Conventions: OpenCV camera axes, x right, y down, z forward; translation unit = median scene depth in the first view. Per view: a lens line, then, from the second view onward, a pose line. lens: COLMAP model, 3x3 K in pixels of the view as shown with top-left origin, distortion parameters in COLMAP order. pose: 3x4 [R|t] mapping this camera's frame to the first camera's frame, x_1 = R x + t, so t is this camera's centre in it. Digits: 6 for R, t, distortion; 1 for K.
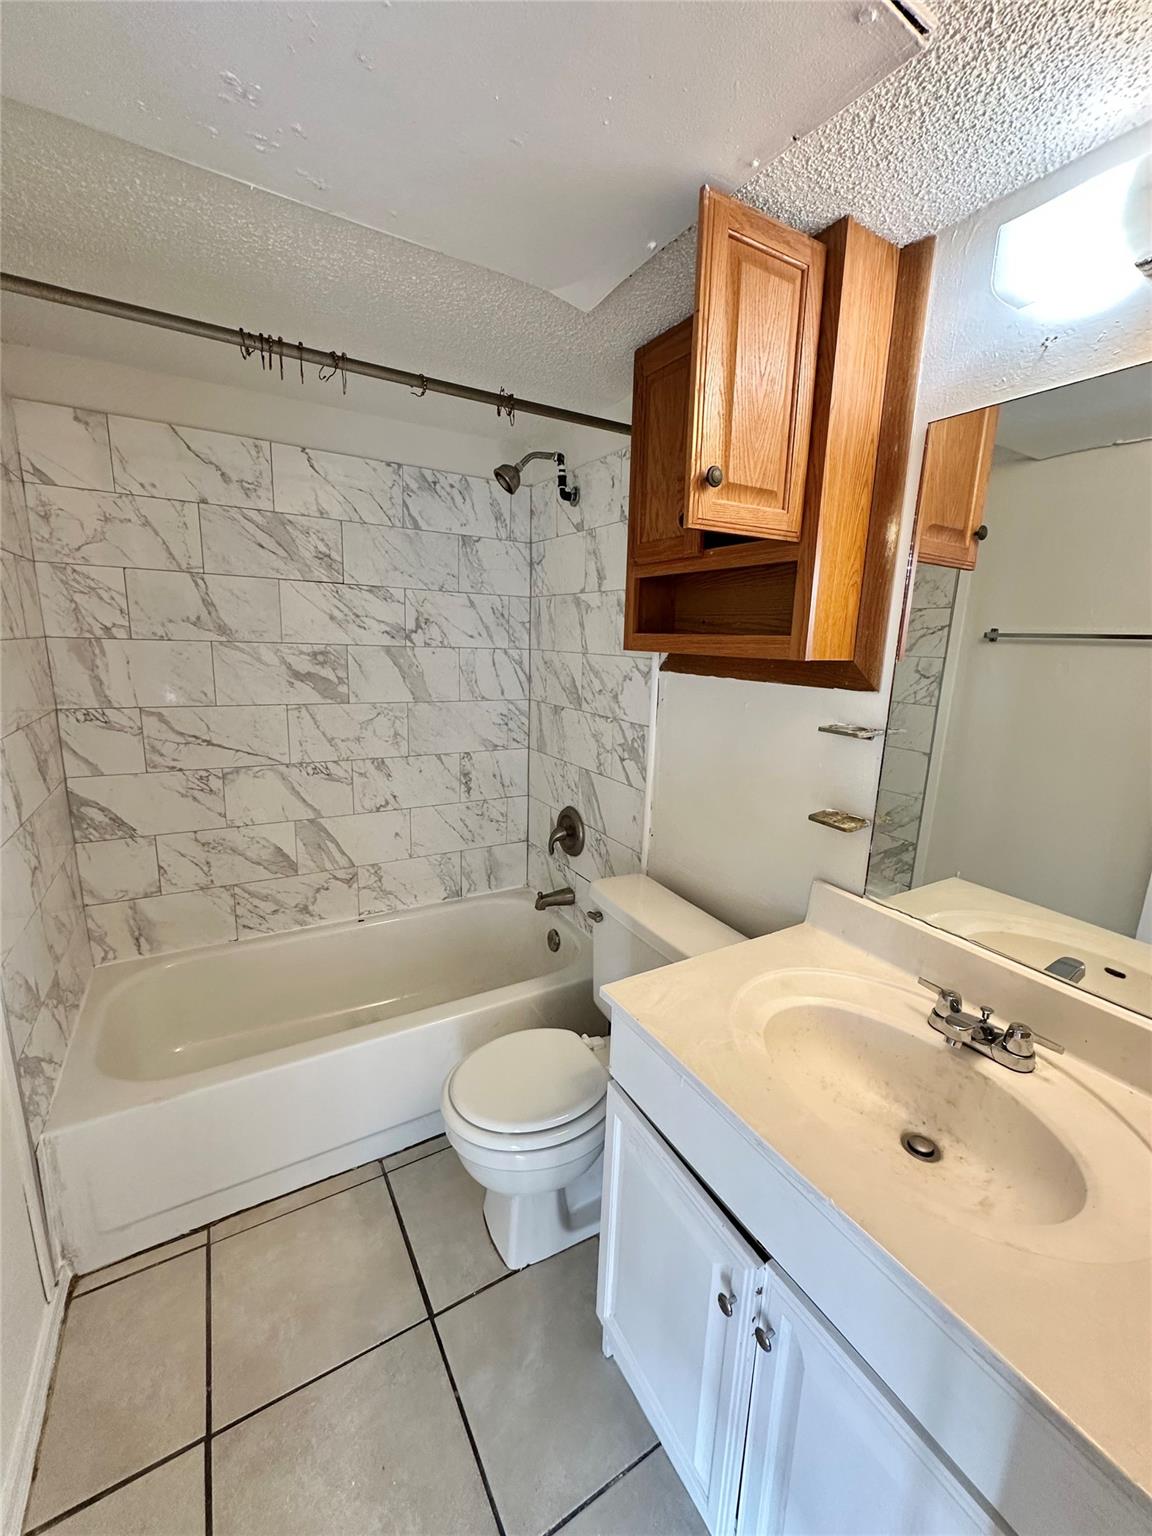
lens RADIAL K [[615.8, 0, 578.9], [0, 615.8, 764.9], [0, 0, 1]] dist [-0.004695, 0.001724]
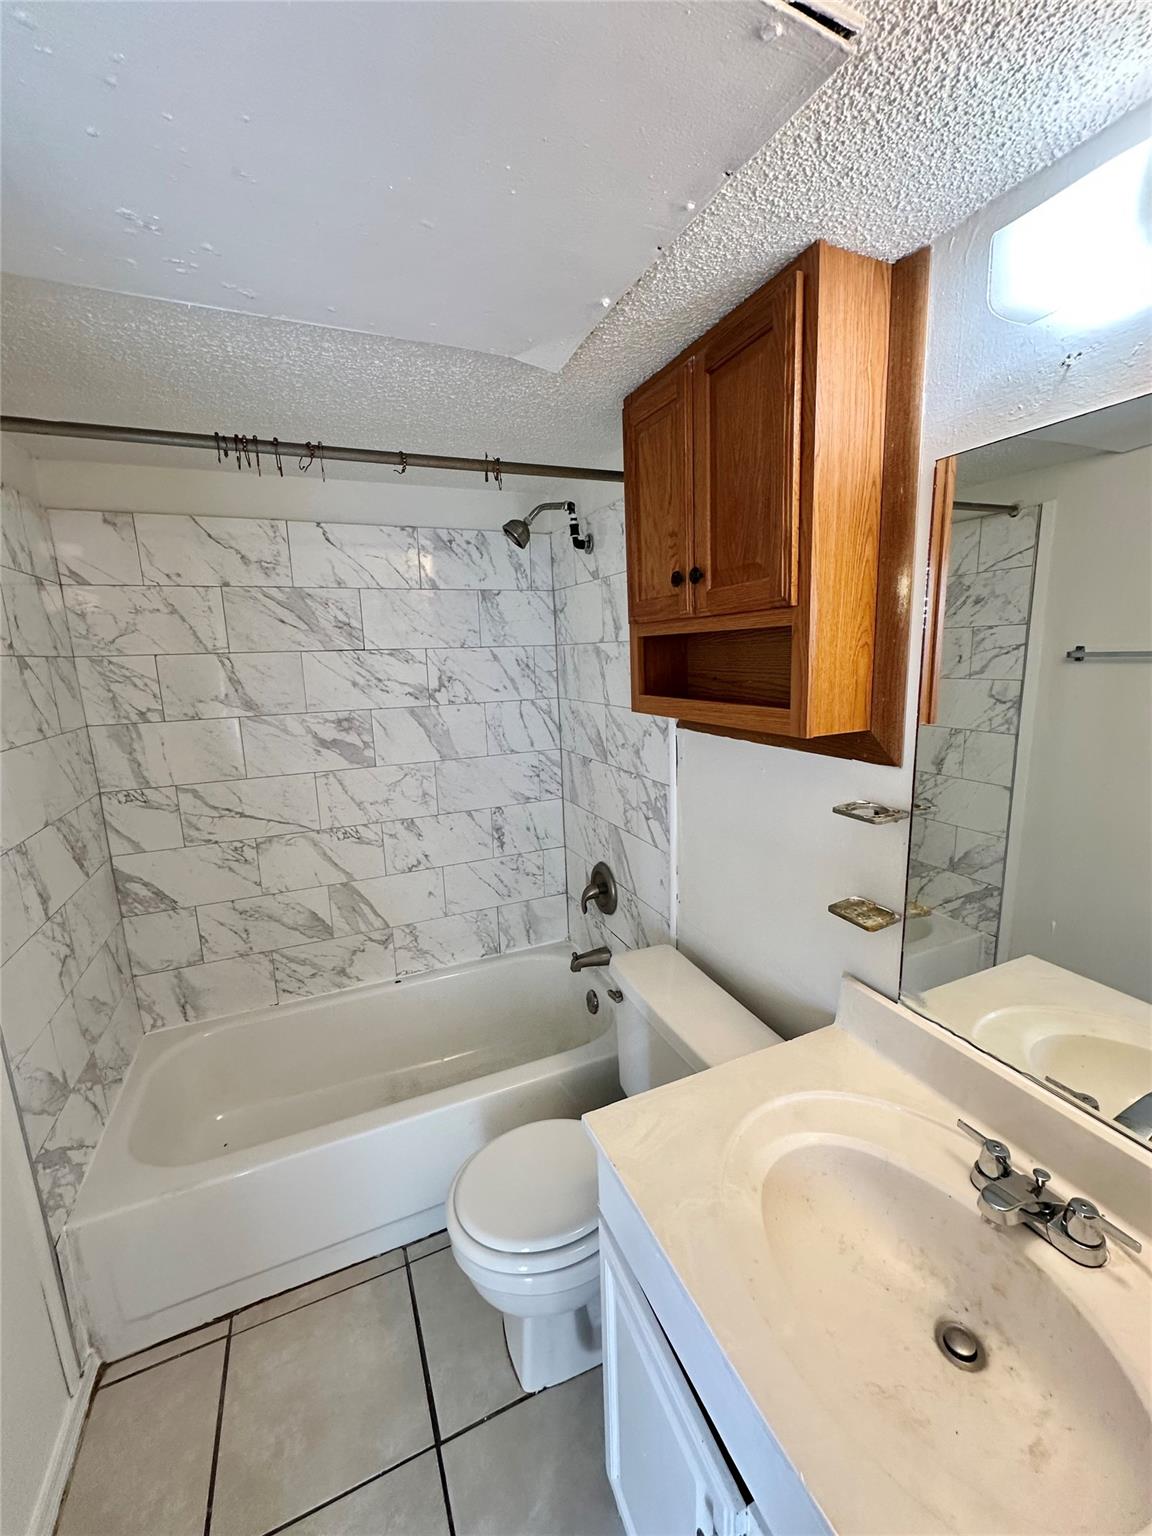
lens RADIAL K [[615.8, 0, 578.9], [0, 615.8, 764.9], [0, 0, 1]] dist [-0.004695, 0.001724]
pose [[0.990638, -0.041422, -0.130080, 0.097574], [0.038706, 0.998978, -0.023342, -0.076364], [0.130914, 0.018088, 0.991229, 0.055787]]
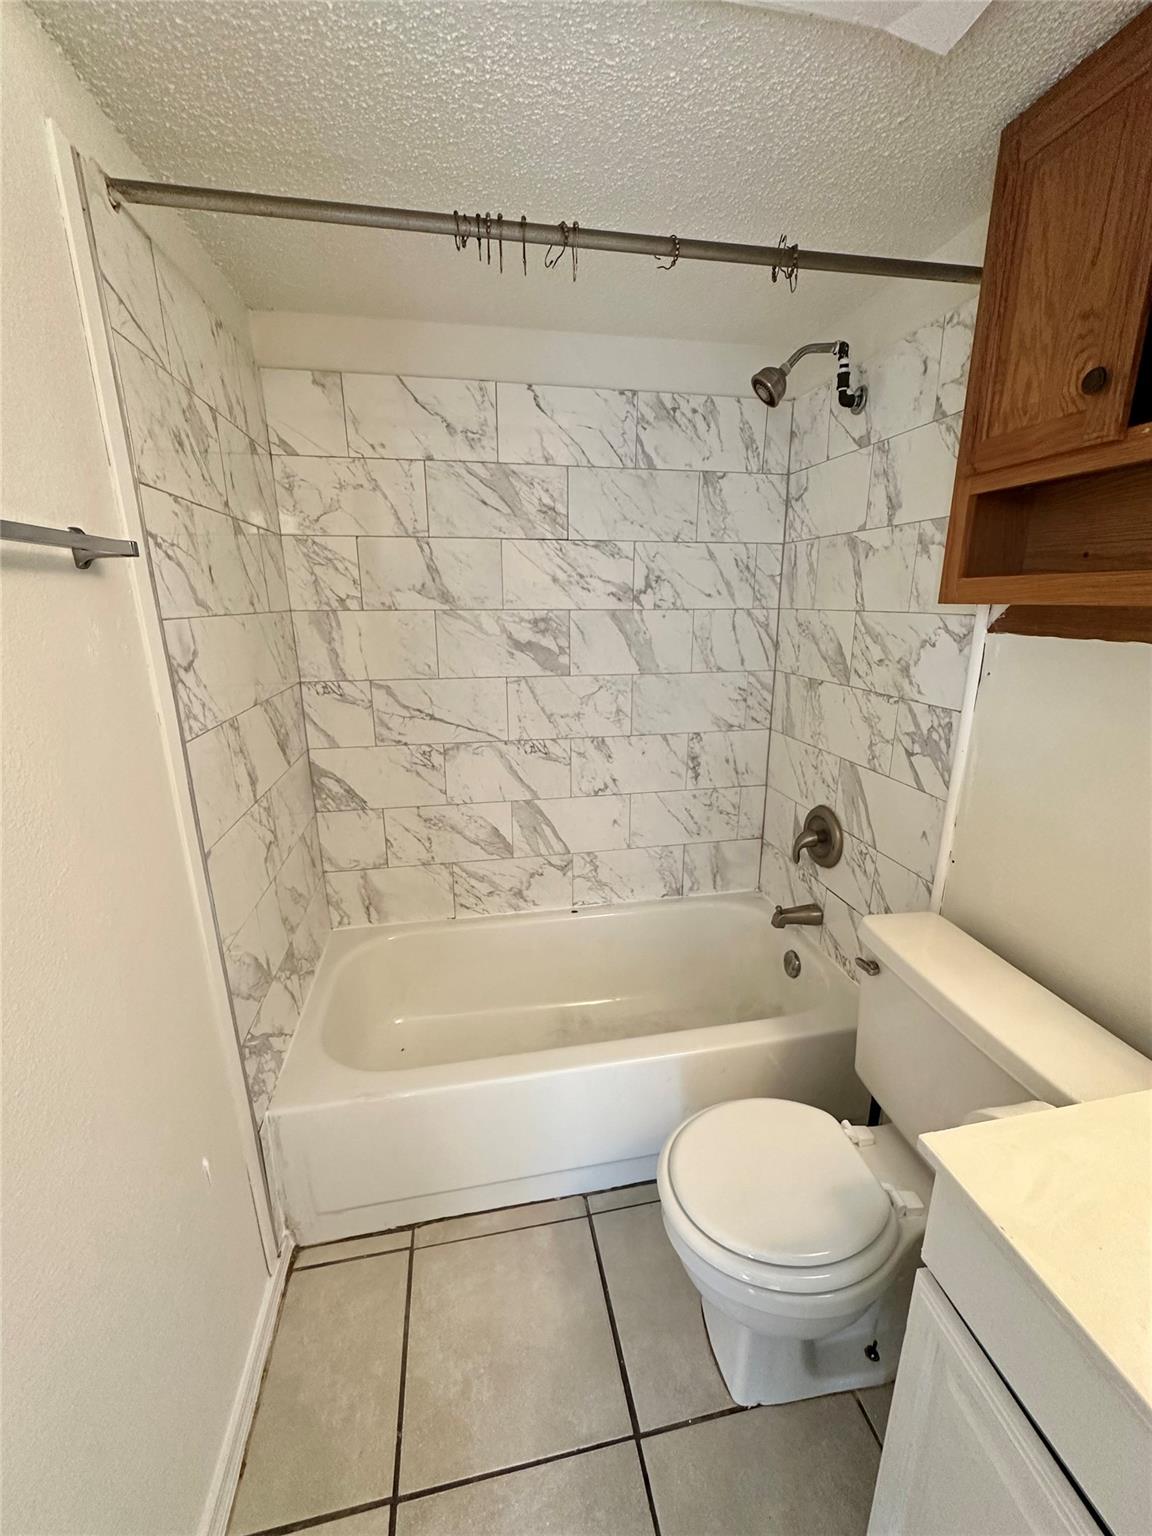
lens RADIAL K [[615.8, 0, 578.9], [0, 615.8, 764.9], [0, 0, 1]] dist [-0.004695, 0.001724]
pose [[0.941260, 0.051906, -0.333668, -0.061115], [-0.033207, 0.997554, 0.061505, -0.029294], [0.336045, -0.046812, 0.940682, 0.173467]]
